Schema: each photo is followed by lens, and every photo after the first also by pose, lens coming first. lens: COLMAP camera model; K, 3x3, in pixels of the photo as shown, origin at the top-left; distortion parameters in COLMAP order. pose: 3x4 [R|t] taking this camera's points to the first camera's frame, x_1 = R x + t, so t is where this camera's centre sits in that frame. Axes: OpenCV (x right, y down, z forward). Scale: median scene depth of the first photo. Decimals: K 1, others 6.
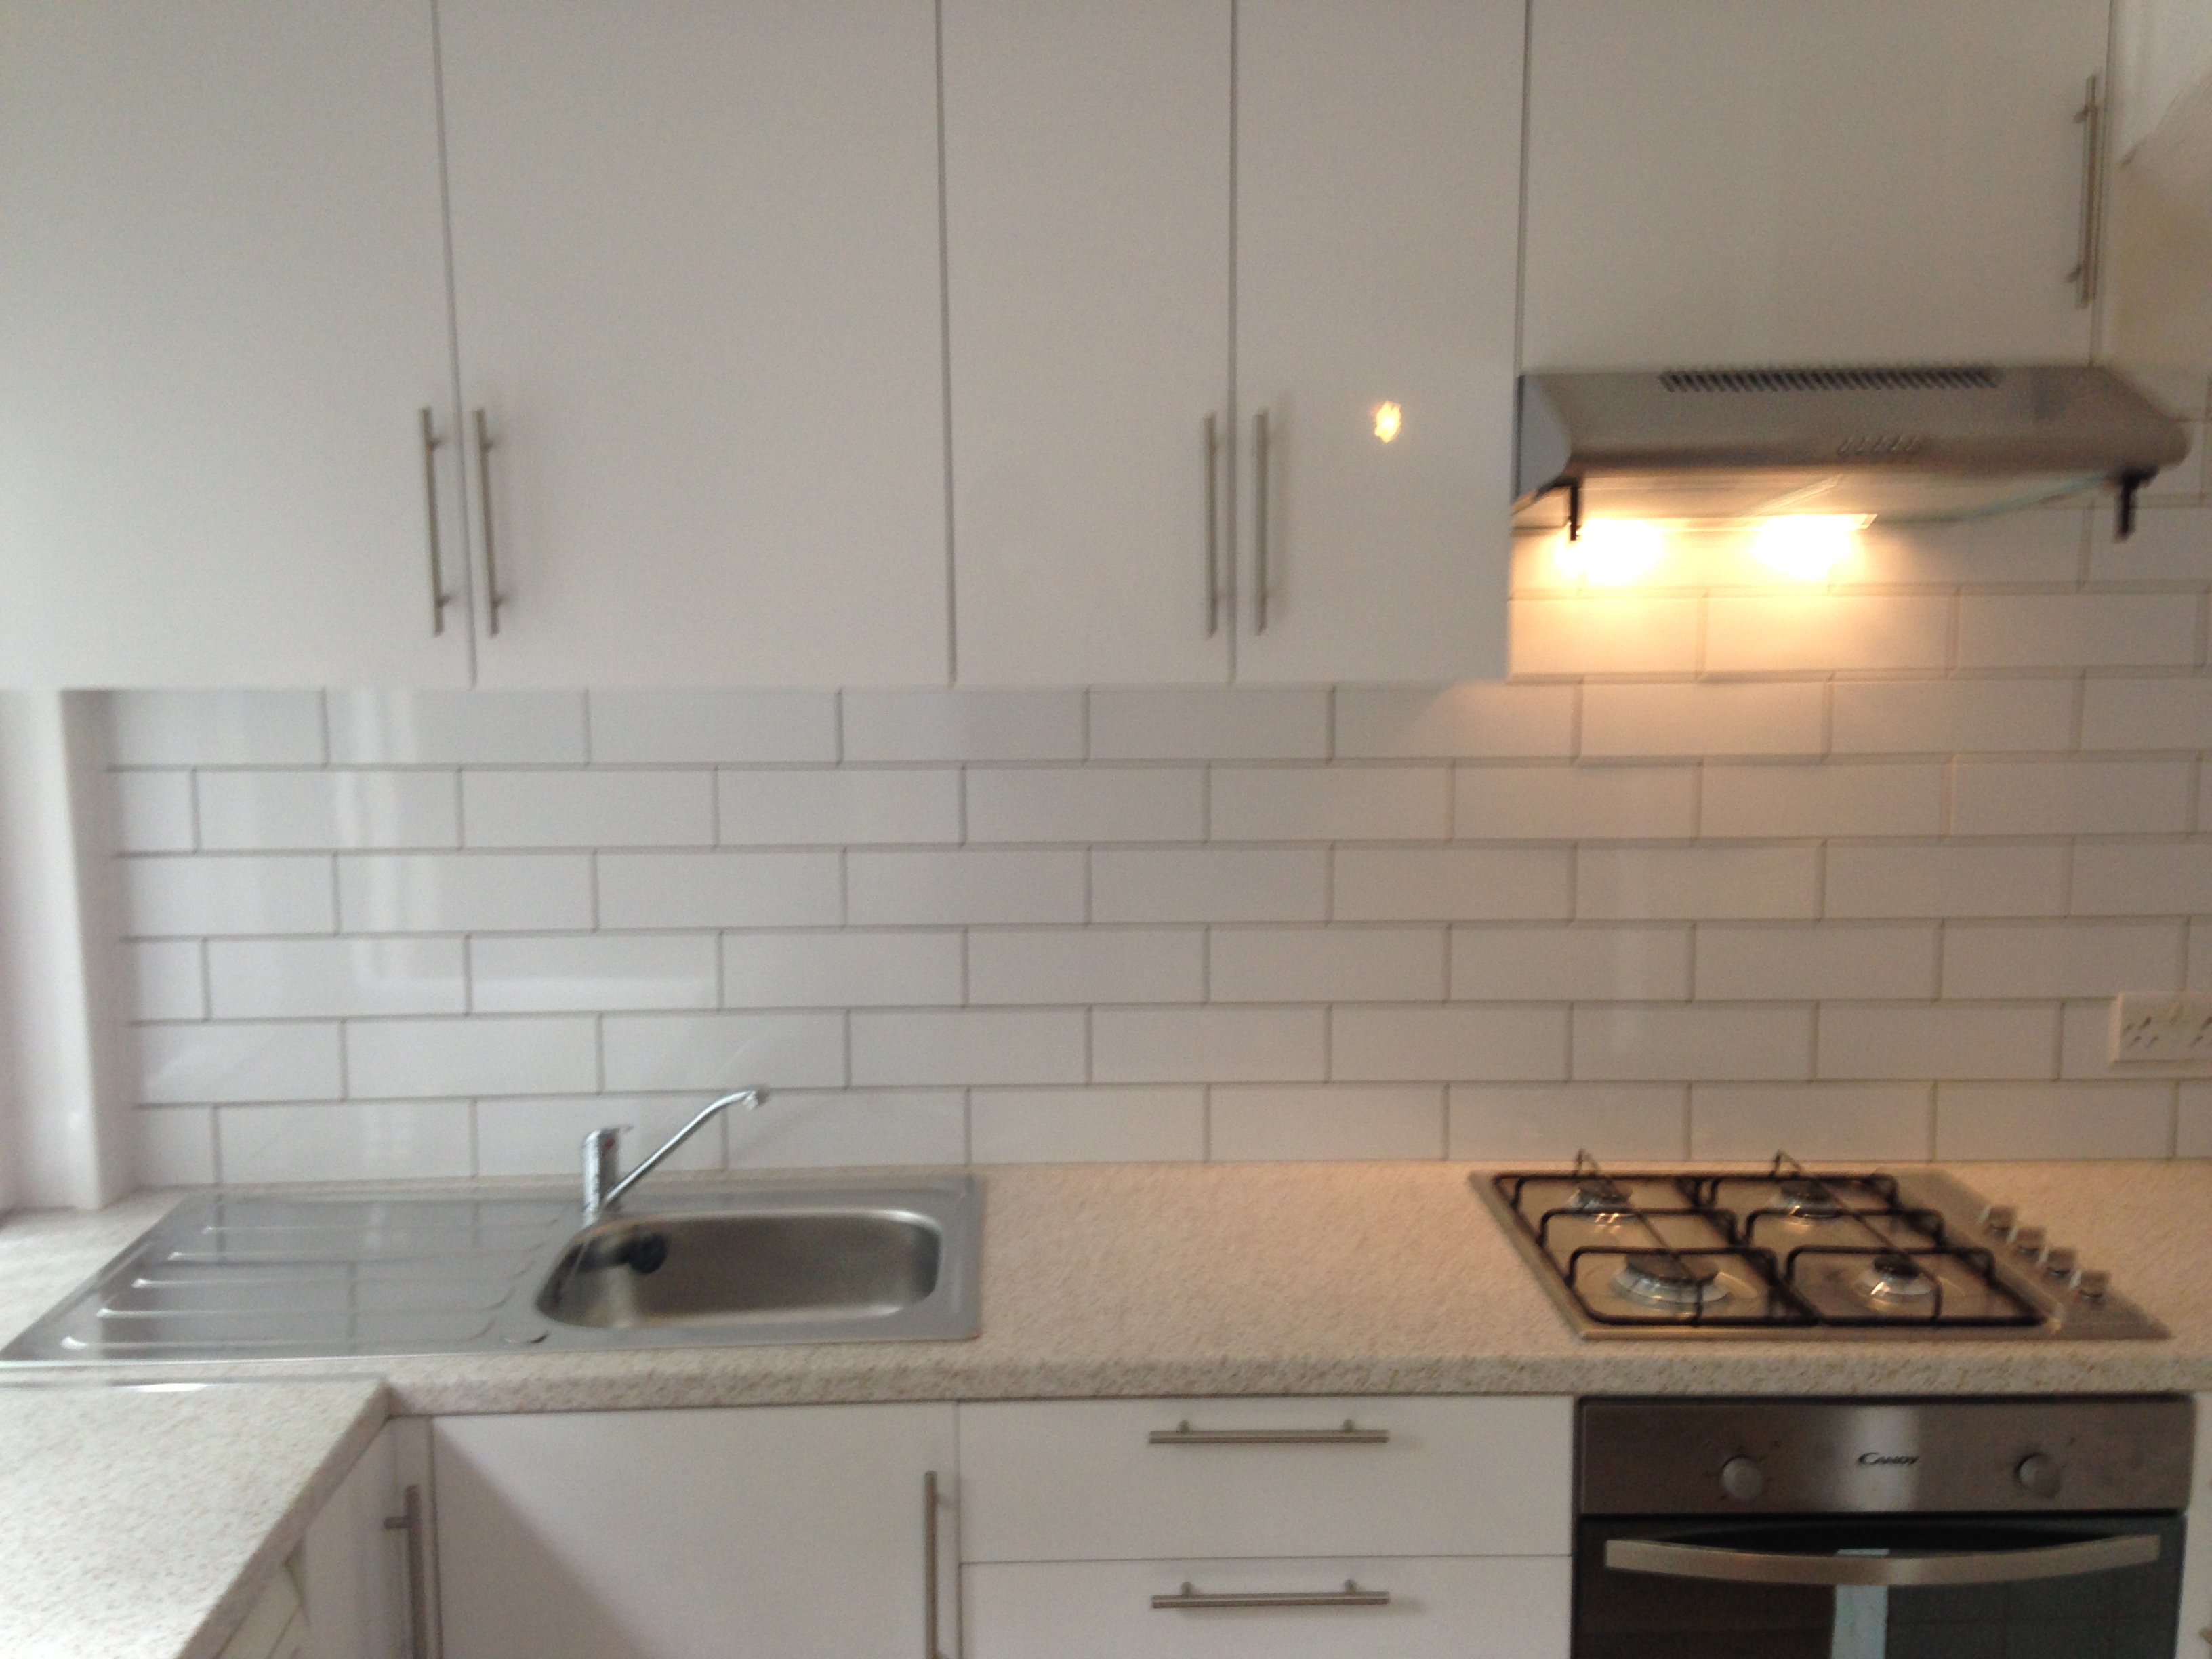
lens RADIAL K [[1918.2, 0, 1106.0], [0, 1918.2, 829.5], [0, 0, 1]] dist [0.112175, -0.233794]
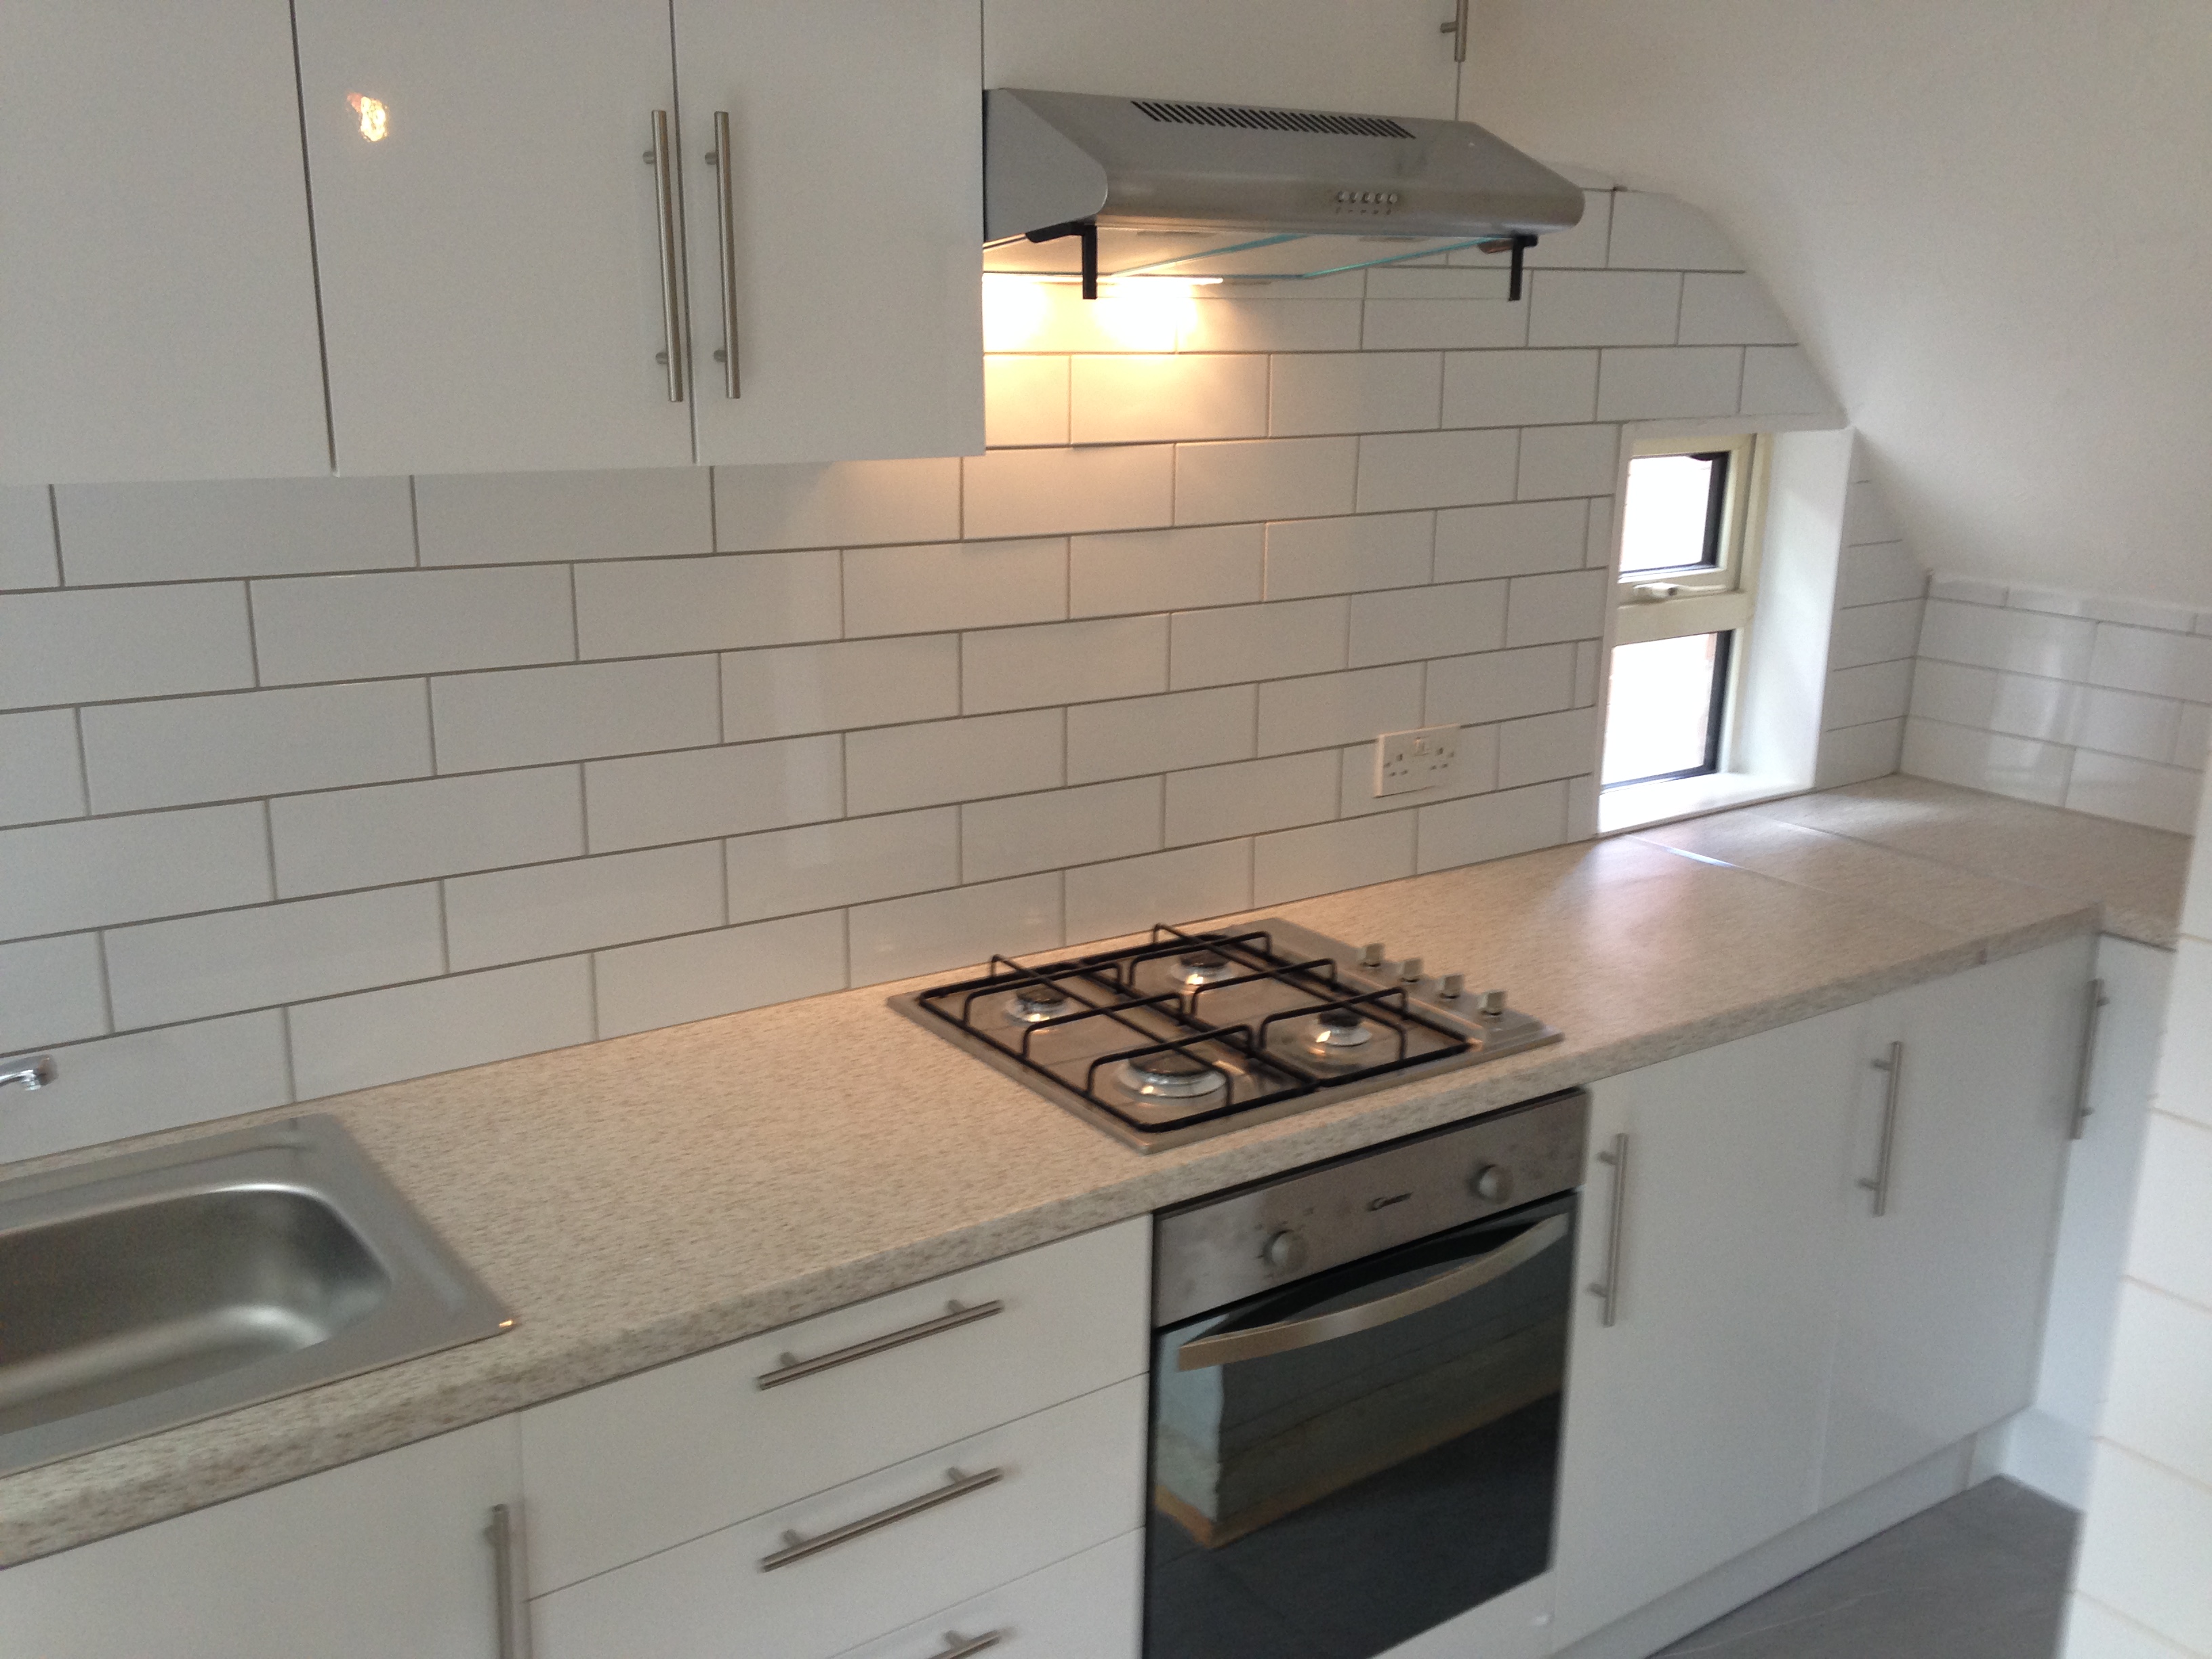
lens RADIAL K [[1918.2, 0, 1106.0], [0, 1918.2, 829.5], [0, 0, 1]] dist [0.112175, -0.233794]
pose [[0.835607, -0.124953, 0.534927, -0.246479], [0.061265, 0.988909, 0.135295, -0.022948], [-0.545900, -0.080281, 0.833995, 0.222801]]
